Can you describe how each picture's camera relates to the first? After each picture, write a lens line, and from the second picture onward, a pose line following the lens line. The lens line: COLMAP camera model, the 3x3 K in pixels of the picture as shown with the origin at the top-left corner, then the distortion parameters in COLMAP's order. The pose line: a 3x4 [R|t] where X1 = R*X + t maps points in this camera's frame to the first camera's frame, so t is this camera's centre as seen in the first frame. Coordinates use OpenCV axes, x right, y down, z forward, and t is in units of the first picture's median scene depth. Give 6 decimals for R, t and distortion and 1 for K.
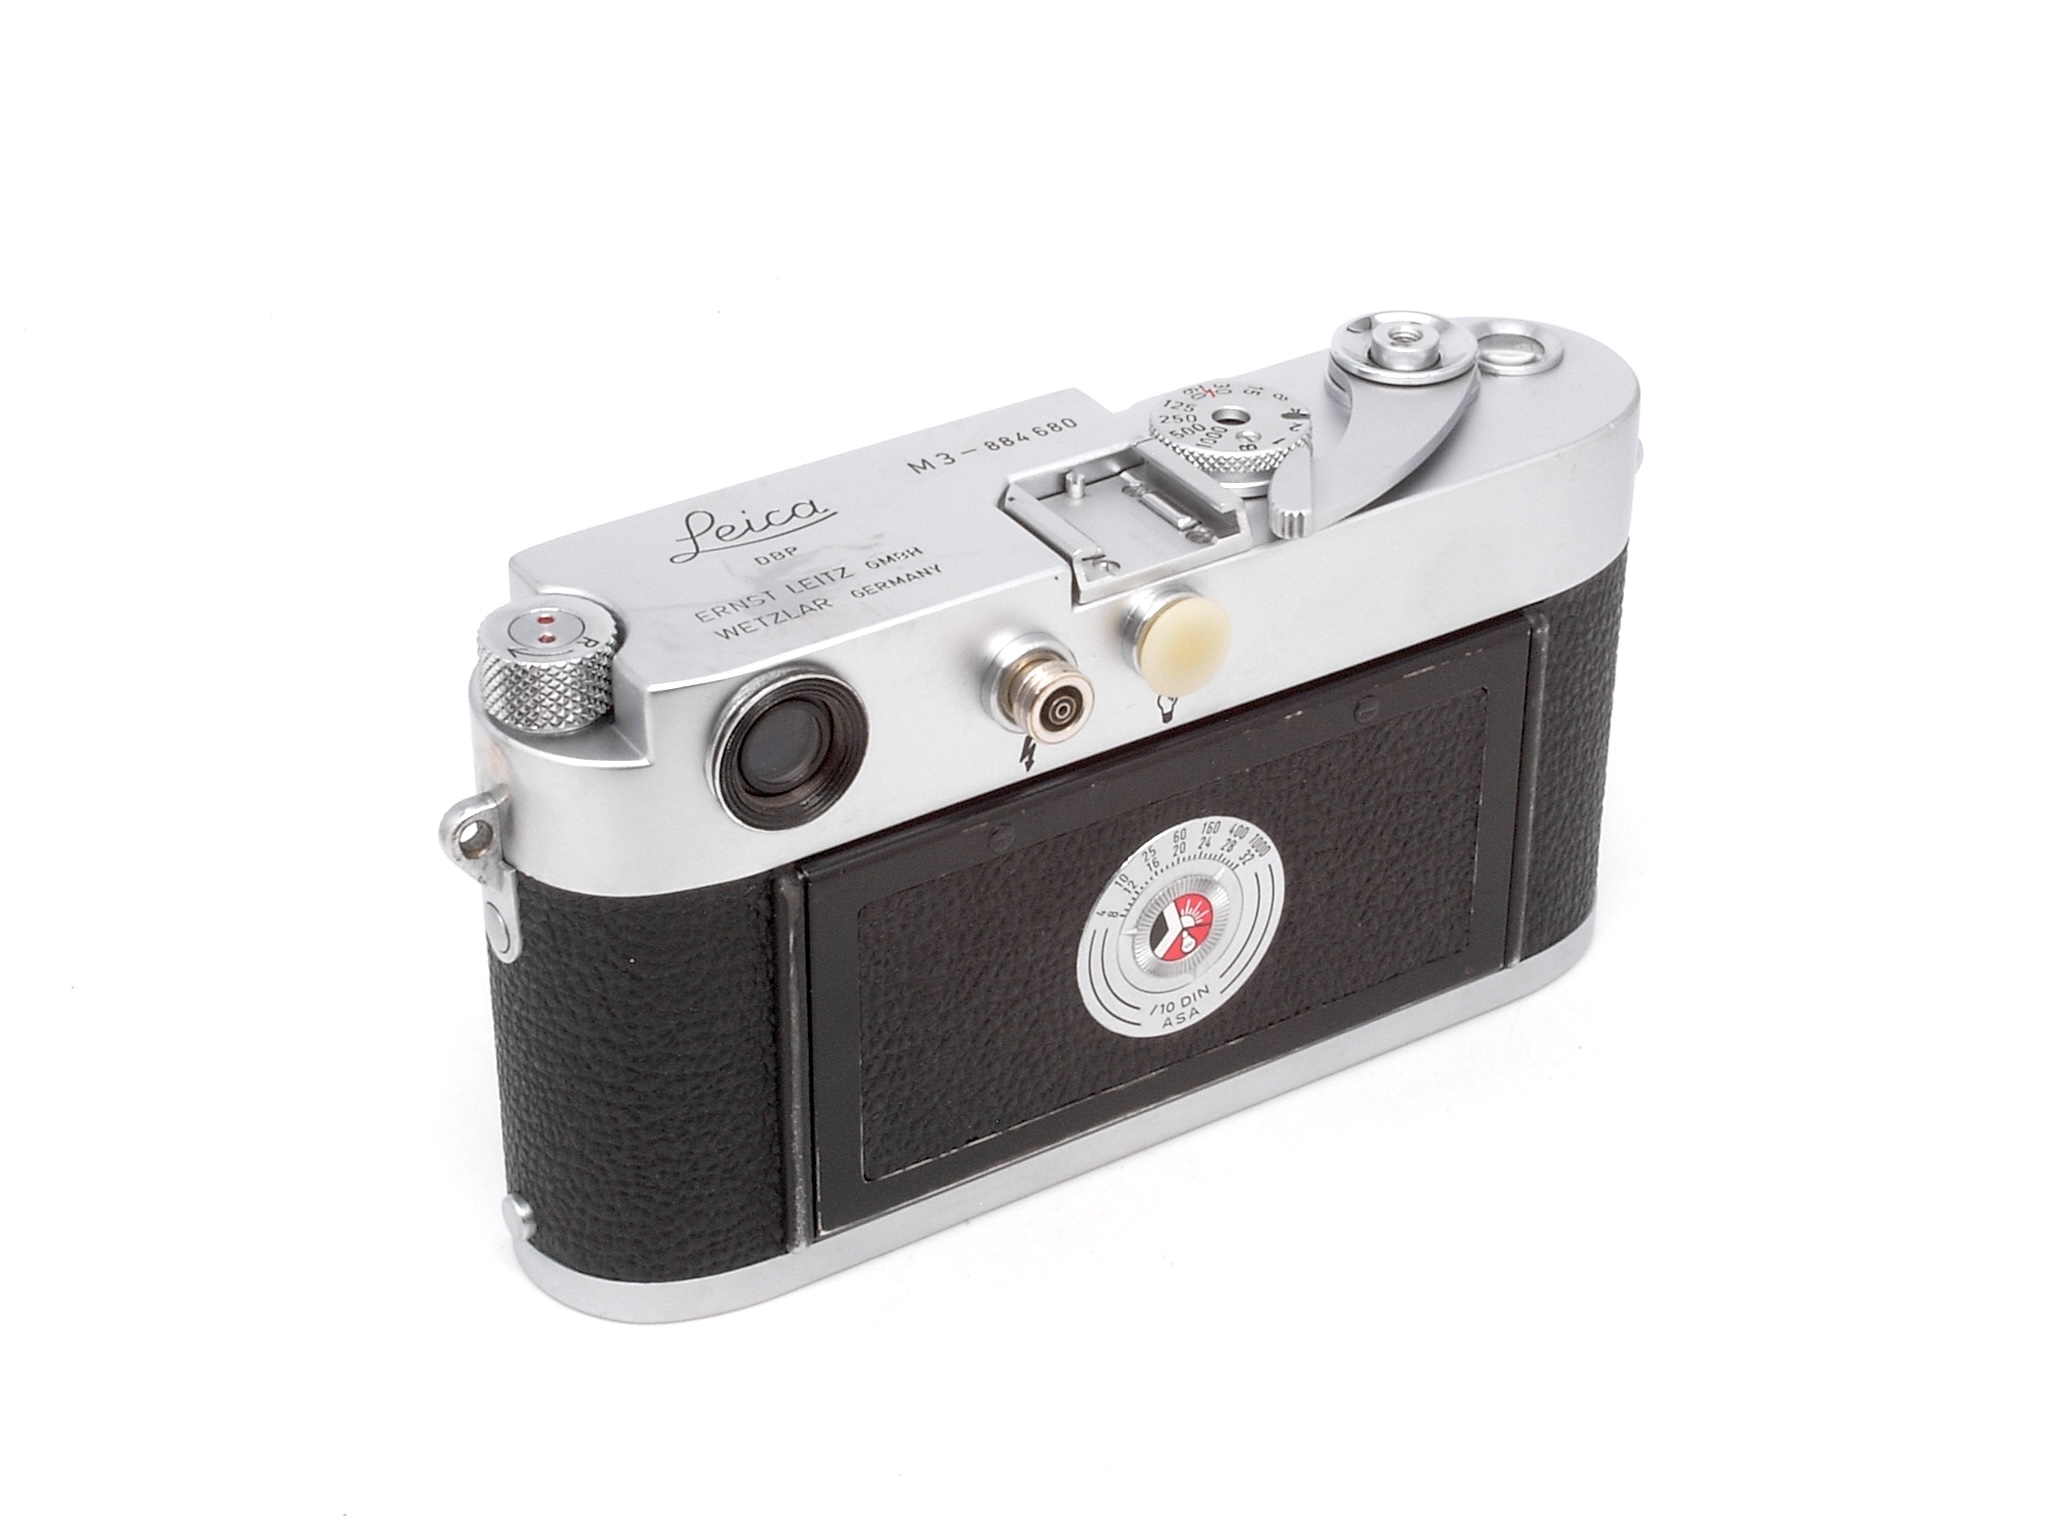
lens RADIAL K [[4198.0, 0, 1024.0], [0, 4198.0, 768.0], [0, 0, 1]] dist [-0.049904, -0.142498]
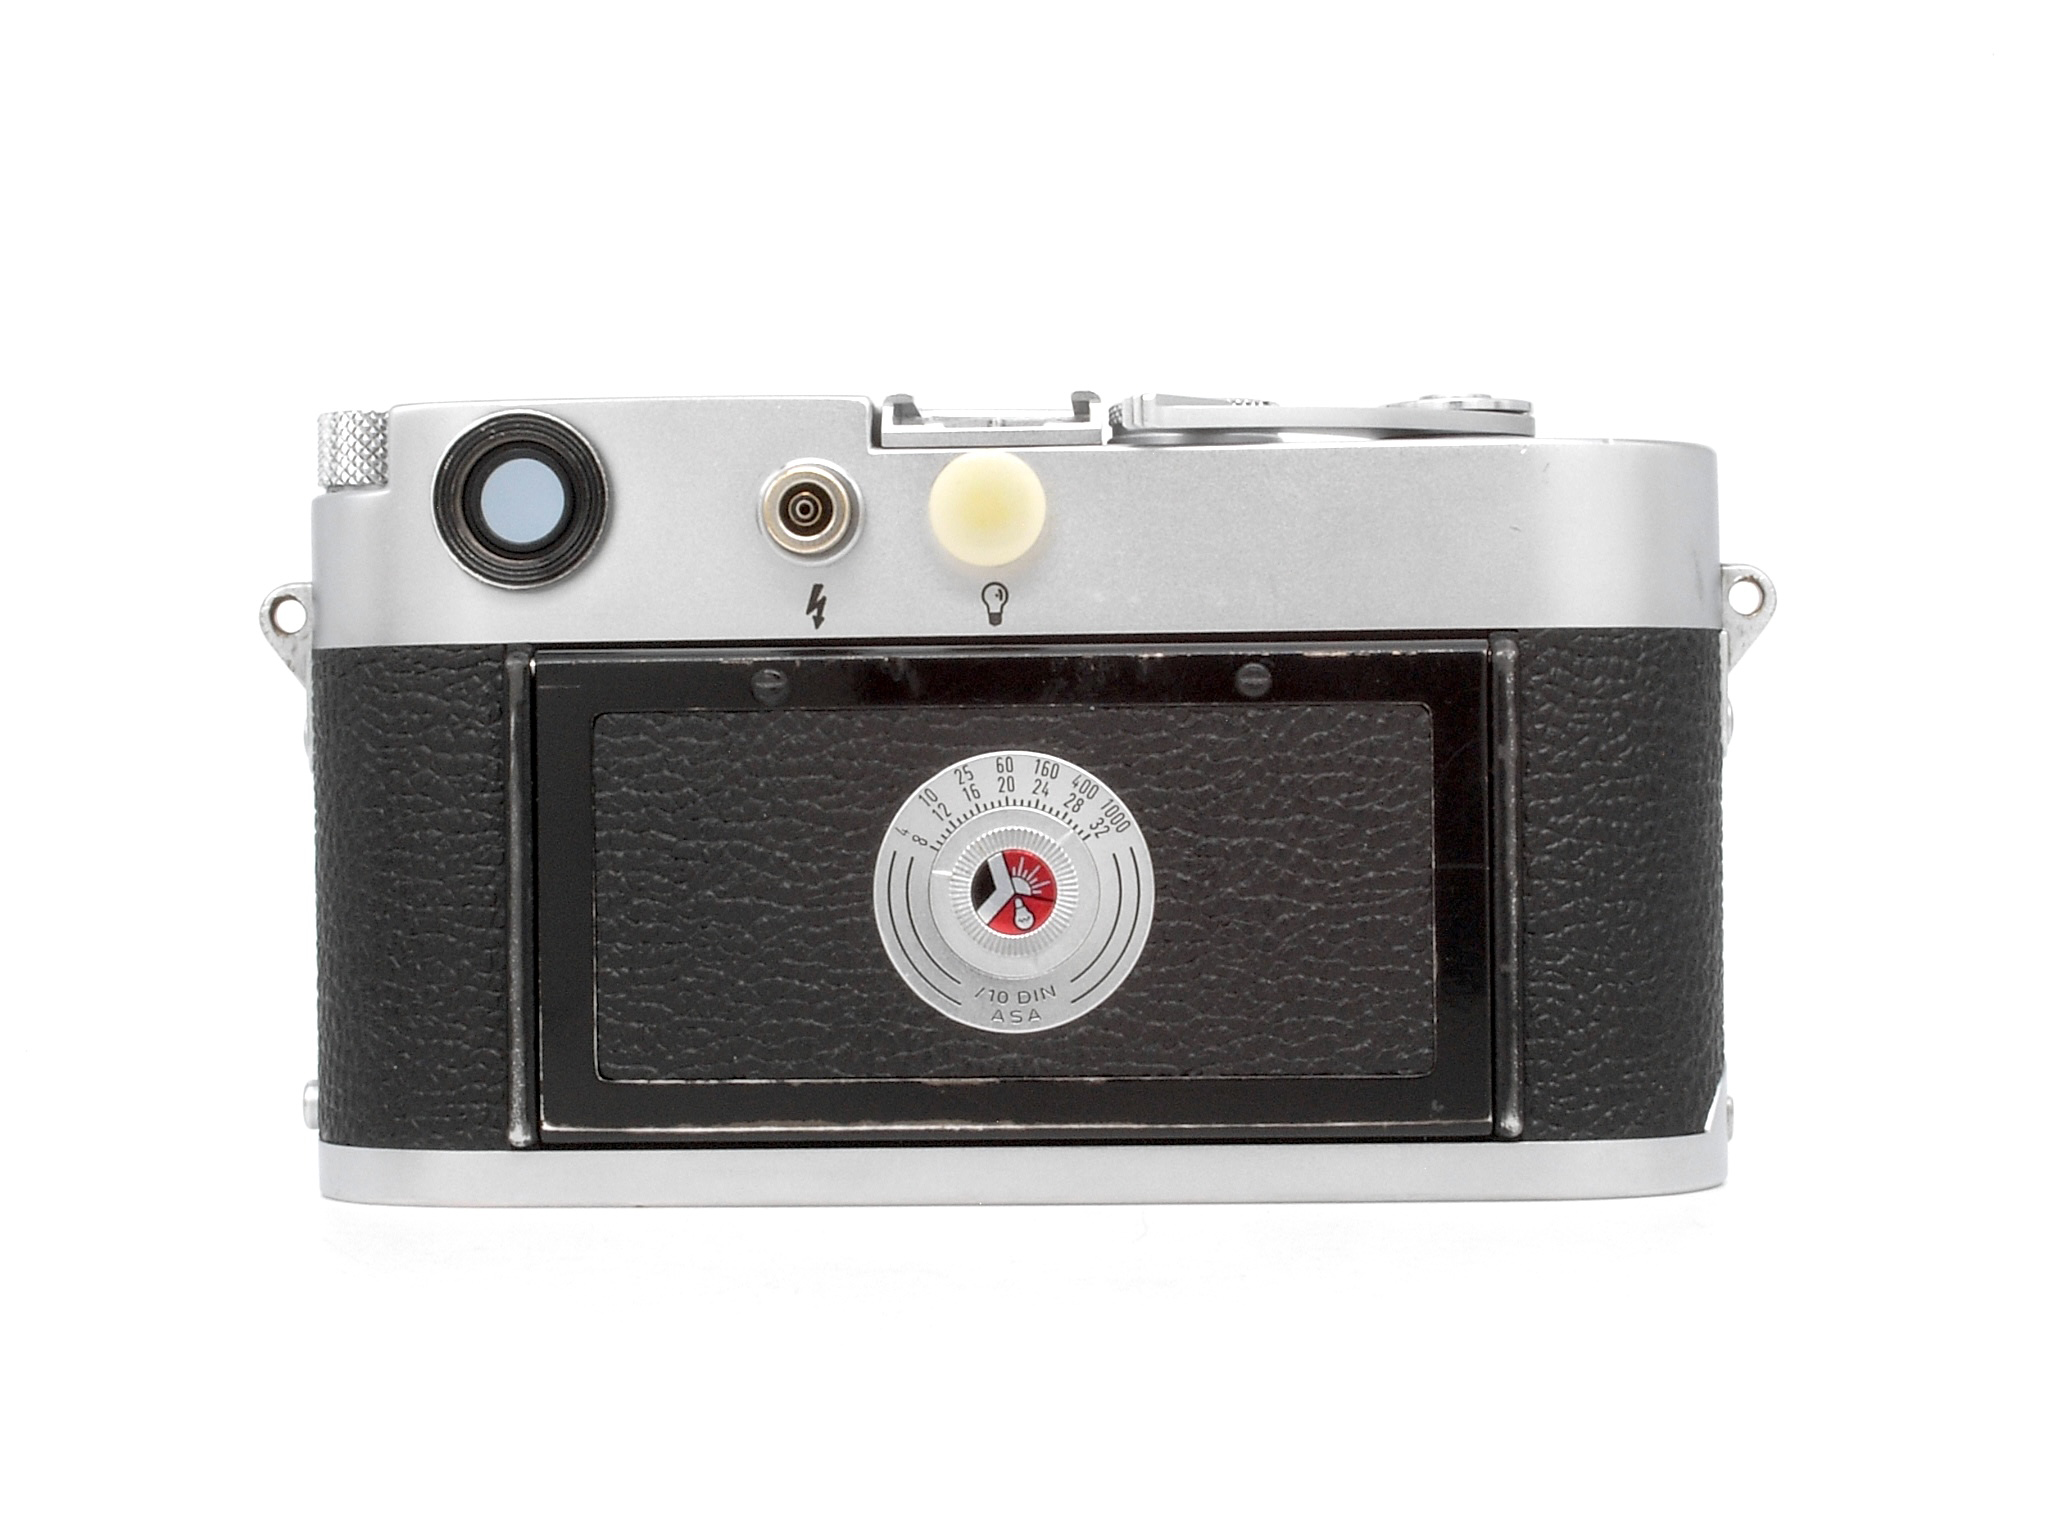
lens RADIAL K [[4198.0, 0, 1024.0], [0, 4198.0, 768.0], [0, 0, 1]] dist [-0.049904, -0.142498]
pose [[0.816553, -0.019743, -0.576933, 0.564390], [-0.298354, 0.841150, -0.451056, 0.424937], [0.494193, 0.540441, 0.680953, 0.384127]]
